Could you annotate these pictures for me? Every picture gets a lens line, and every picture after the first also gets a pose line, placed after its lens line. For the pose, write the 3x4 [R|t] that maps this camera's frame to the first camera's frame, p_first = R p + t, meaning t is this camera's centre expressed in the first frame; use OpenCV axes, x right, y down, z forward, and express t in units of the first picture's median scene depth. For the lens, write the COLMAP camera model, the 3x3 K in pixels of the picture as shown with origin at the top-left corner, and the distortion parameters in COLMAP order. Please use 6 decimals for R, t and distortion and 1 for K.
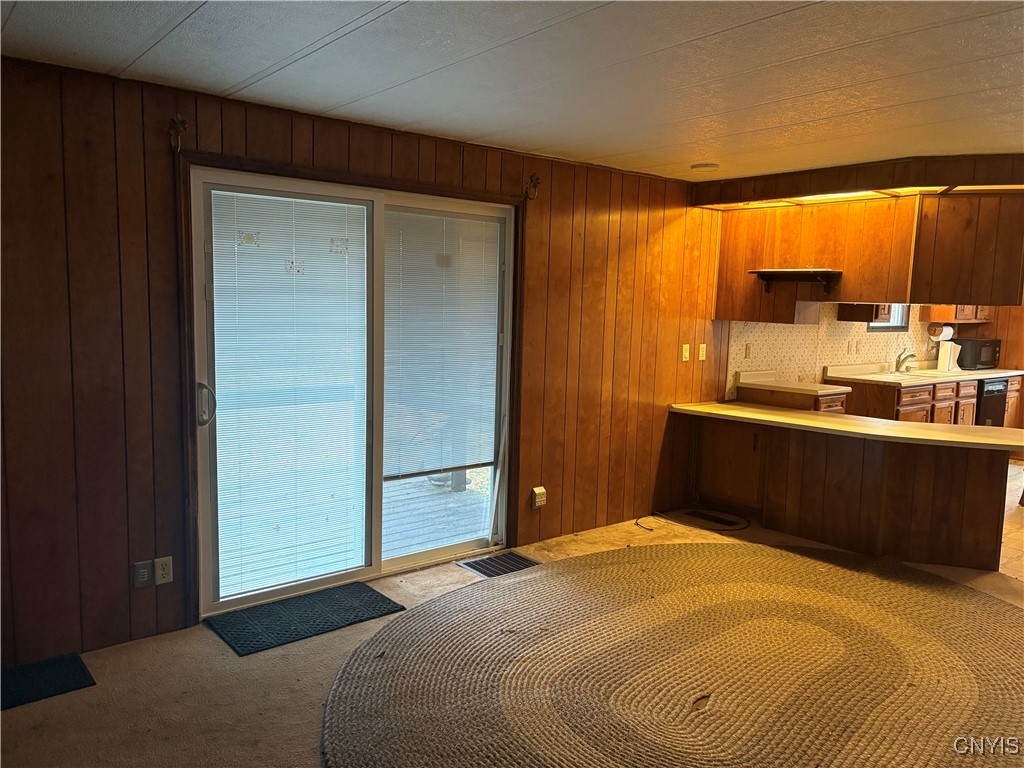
lens RADIAL K [[772.8, 0, 514.5], [0, 772.8, 388.9], [0, 0, 1]] dist [0.041550, -0.030406]
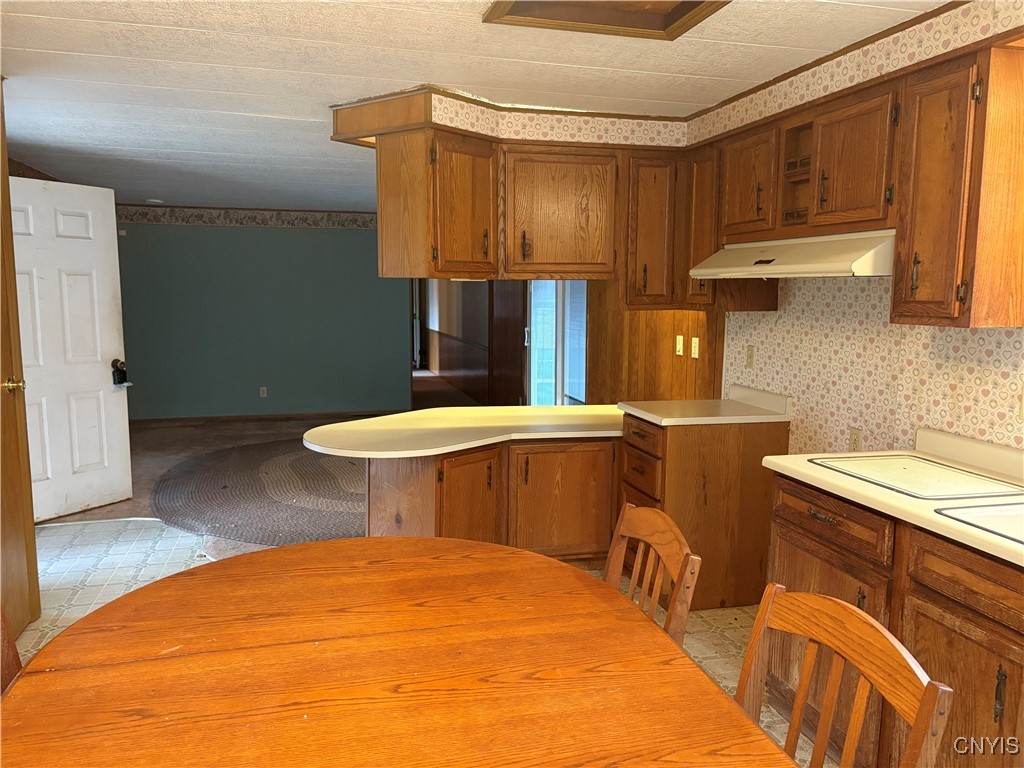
lens RADIAL K [[772.8, 0, 509.9], [0, 772.8, 388.7], [0, 0, 1]] dist [0.041550, -0.030406]
pose [[-0.419991, 0.089810, -0.903073, 0.783064], [-0.120056, 0.980847, 0.153379, -0.078695], [0.899552, 0.172837, -0.401165, 0.863325]]
